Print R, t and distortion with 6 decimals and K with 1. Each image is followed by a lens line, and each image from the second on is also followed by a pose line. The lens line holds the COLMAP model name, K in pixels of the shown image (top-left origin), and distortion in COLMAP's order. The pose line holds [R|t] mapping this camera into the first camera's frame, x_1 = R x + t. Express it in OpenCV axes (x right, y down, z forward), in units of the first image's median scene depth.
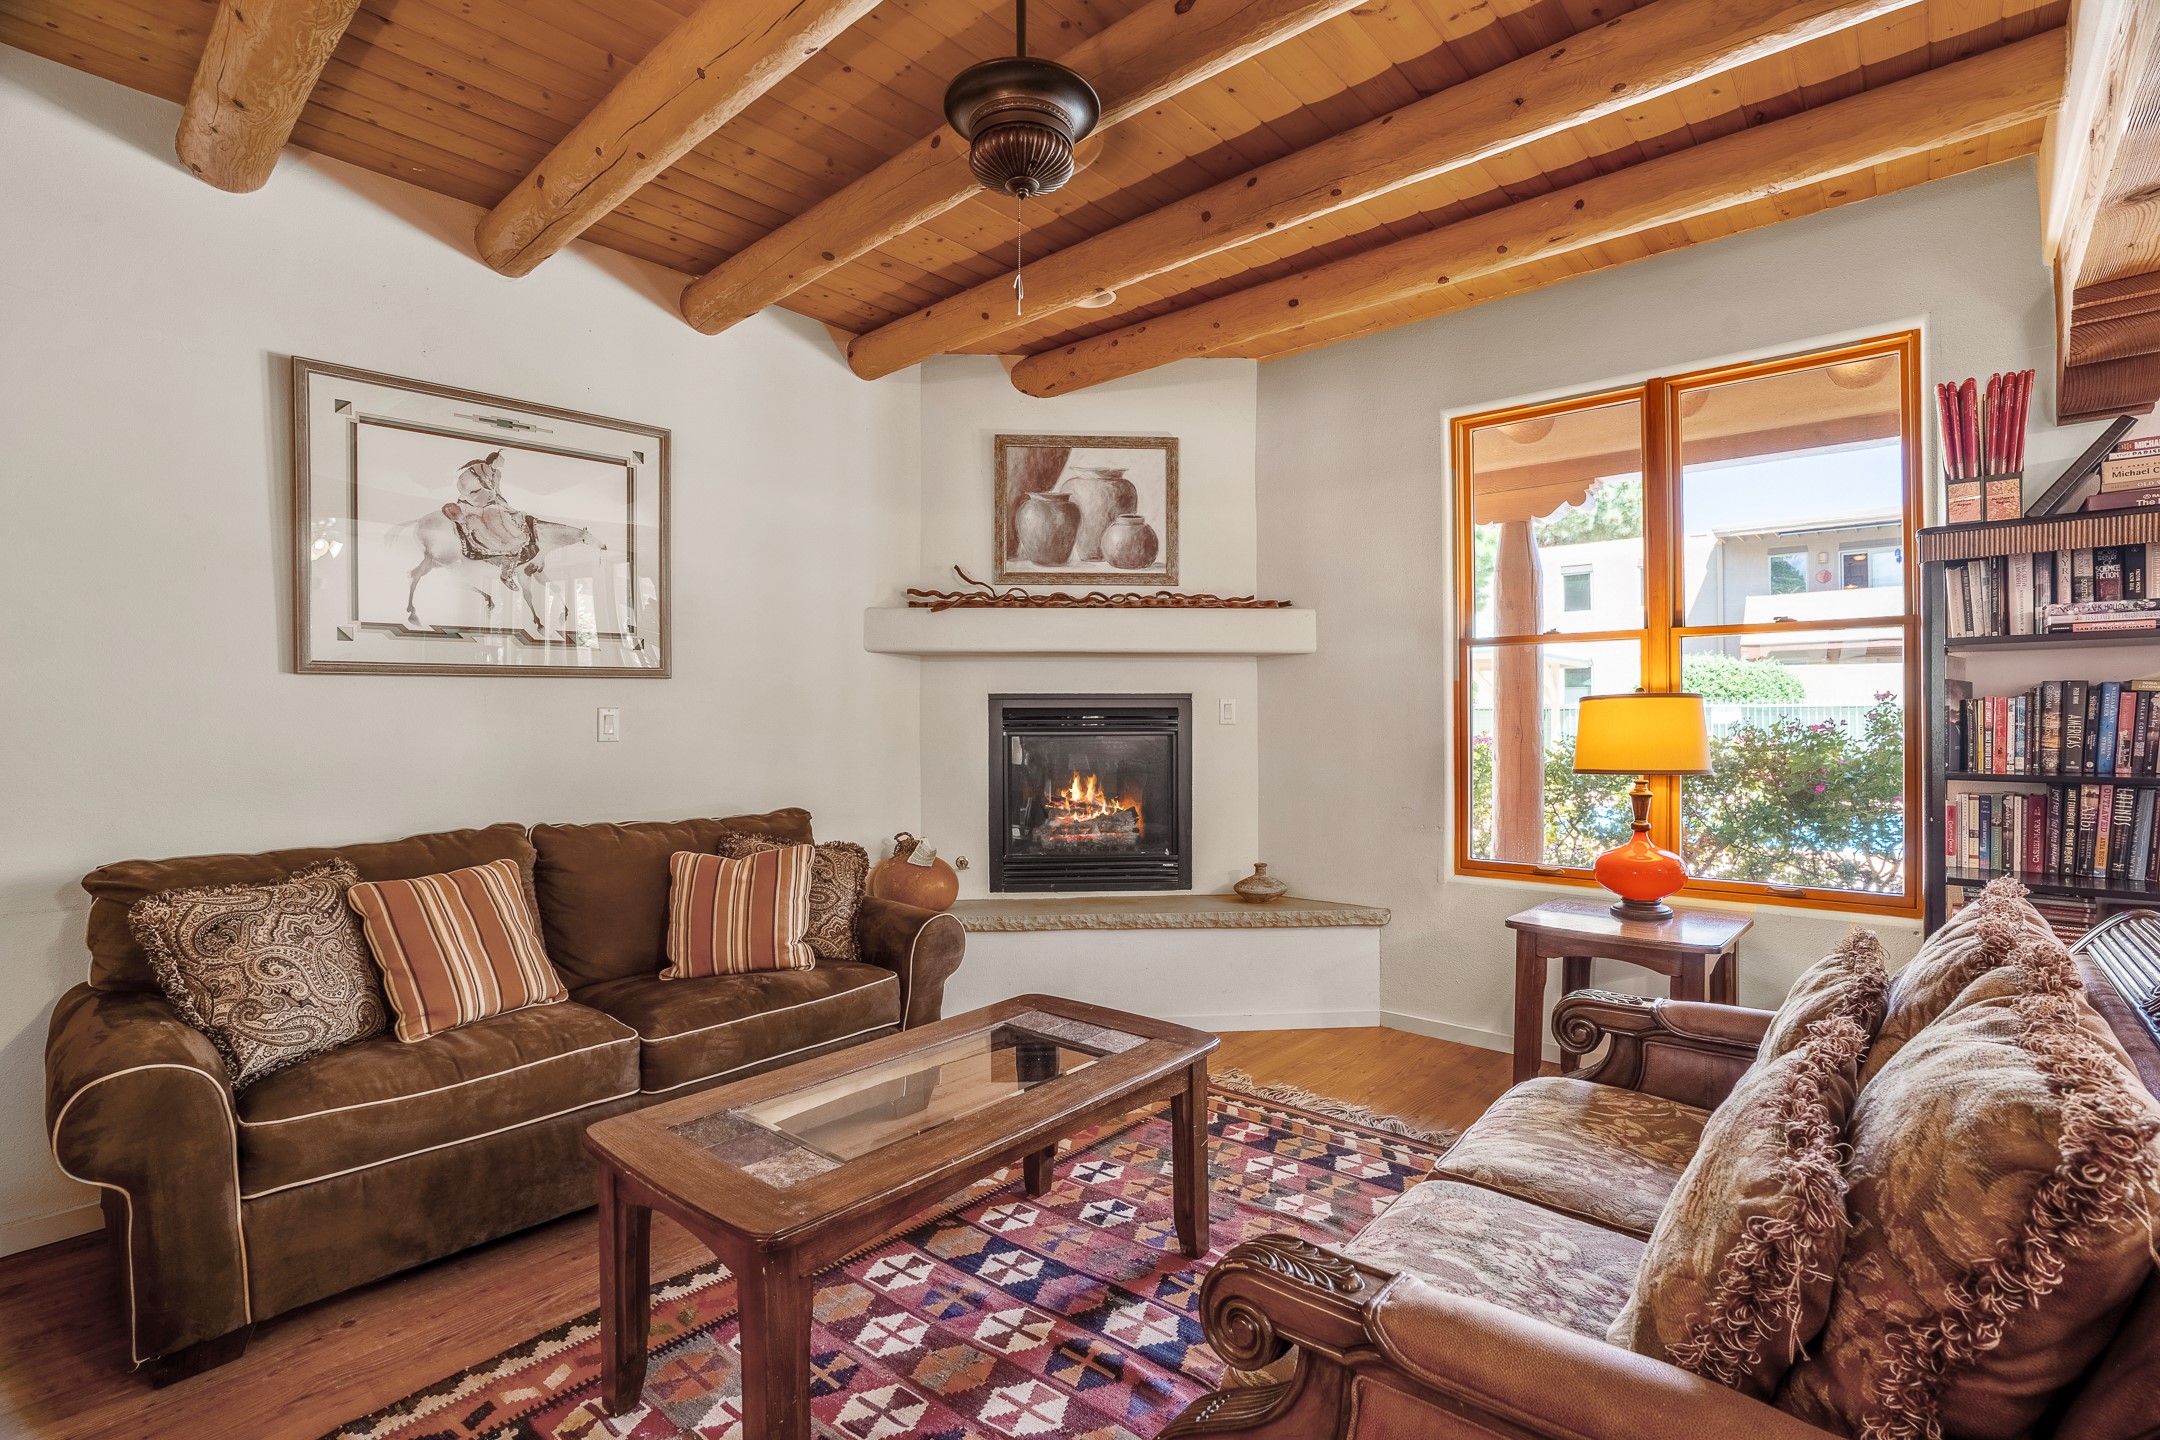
lens RADIAL K [[1008.8, 0, 1083.6], [0, 1008.8, 726.5], [0, 0, 1]] dist [-0.066013, 0.024918]
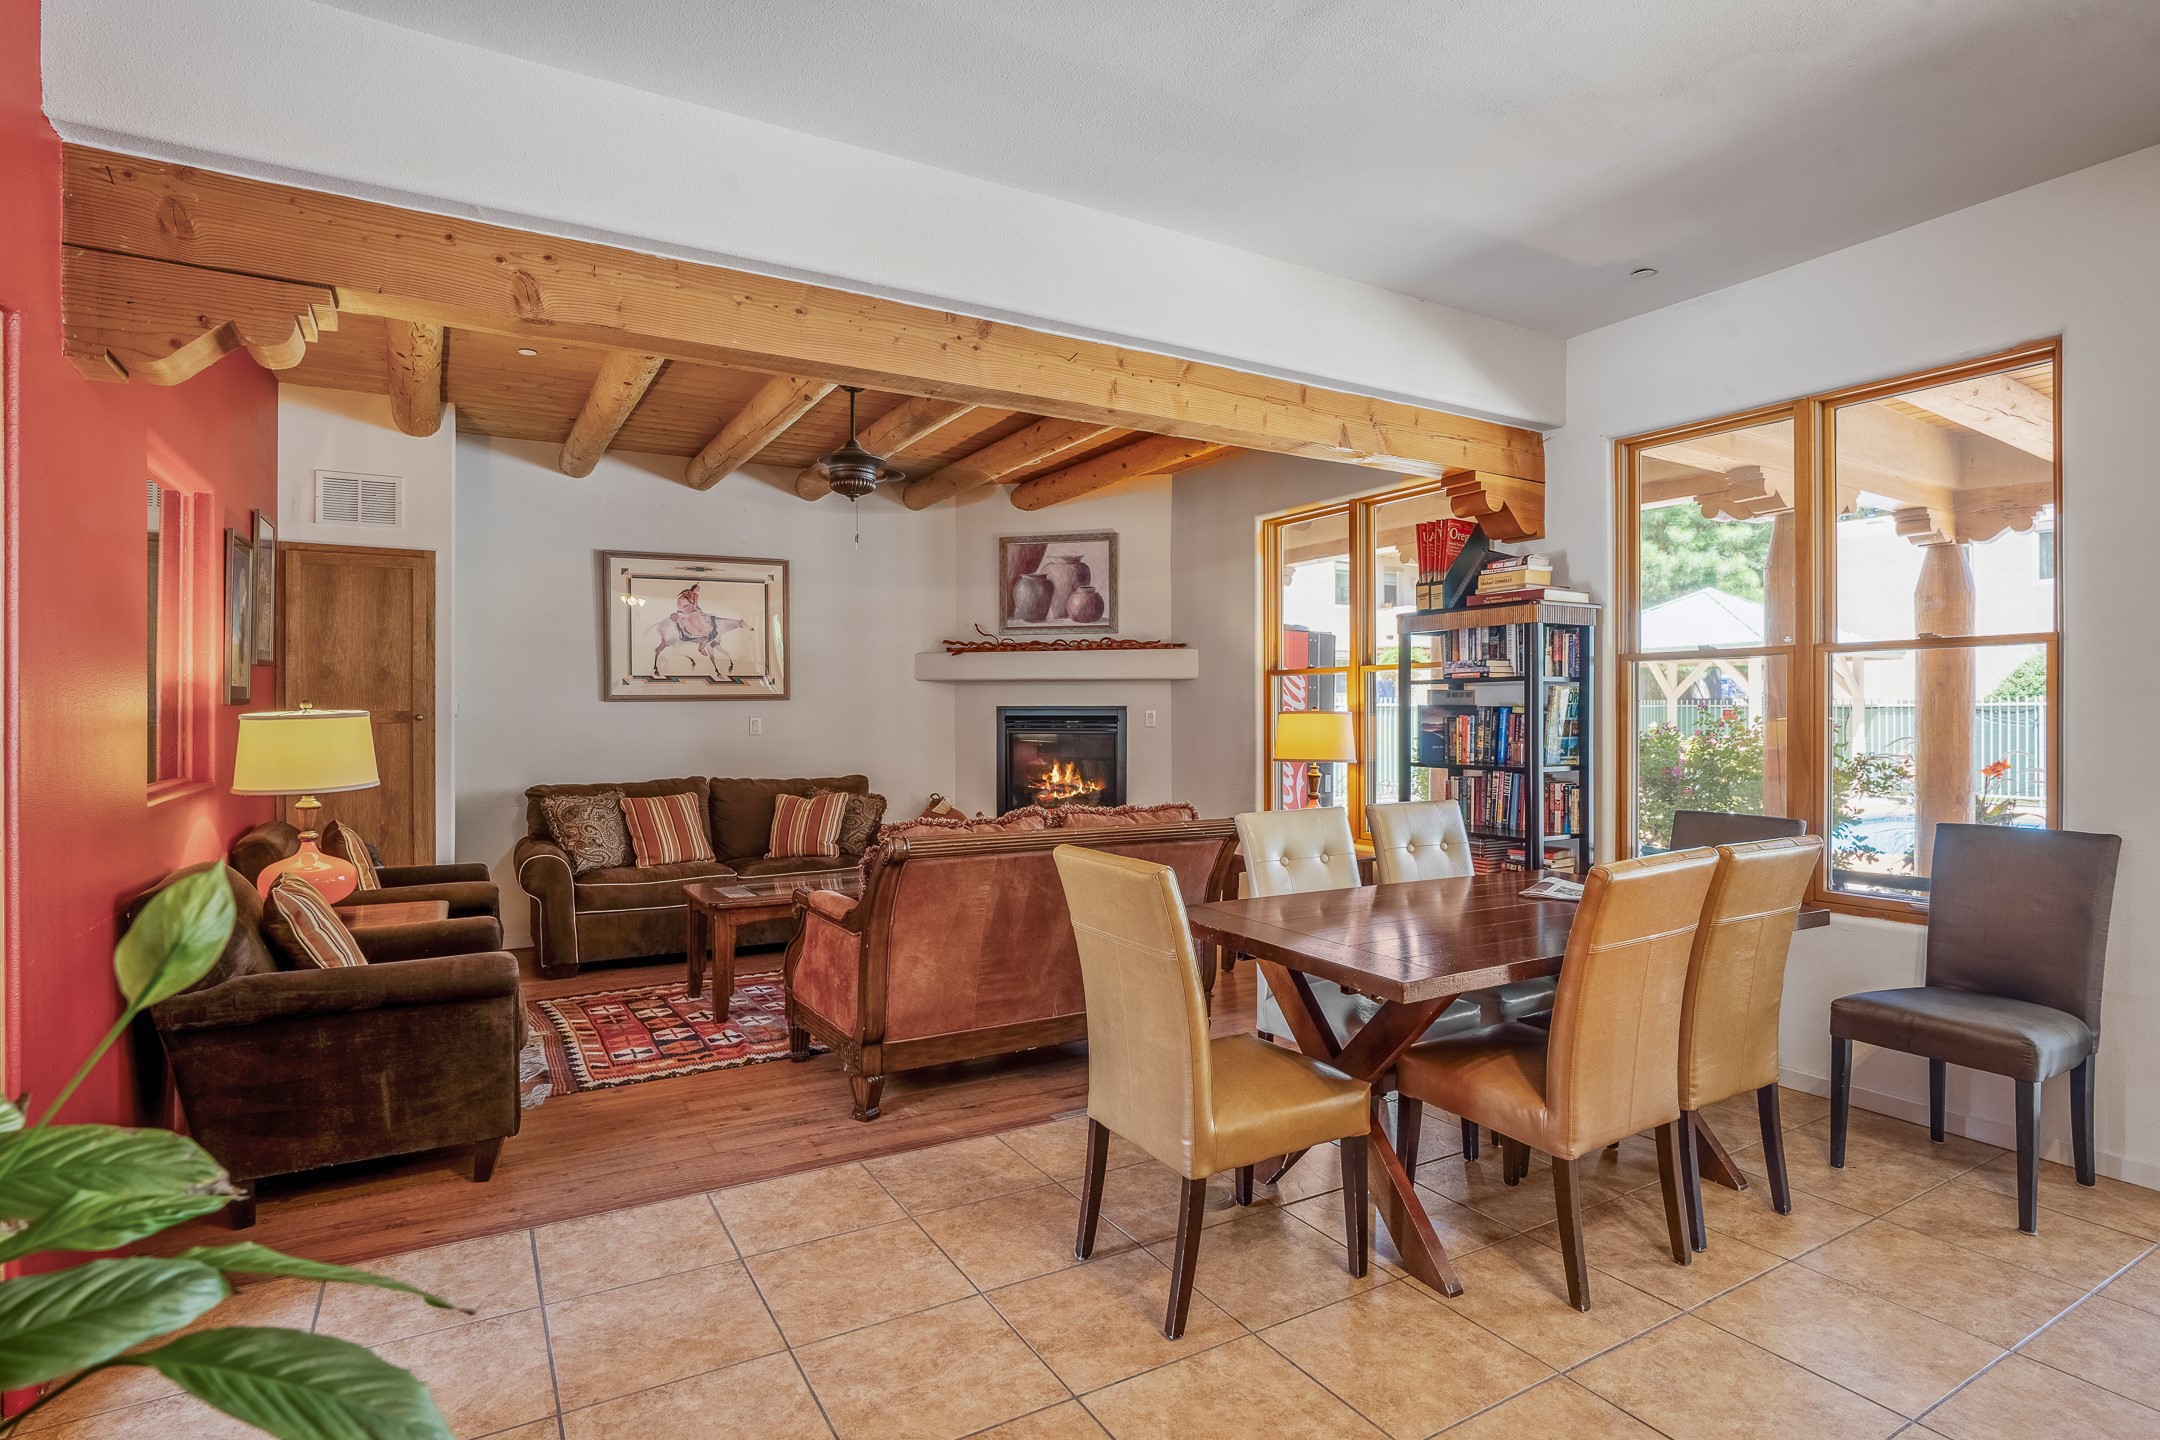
lens RADIAL K [[1131.5, 0, 1070.9], [0, 1131.5, 724.4], [0, 0, 1]] dist [-0.055785, 0.032441]
pose [[0.945409, 0.006099, -0.325829, 0.715955], [-0.005371, 0.999981, 0.003133, -0.013854], [0.325842, -0.001212, 0.945423, -0.737807]]
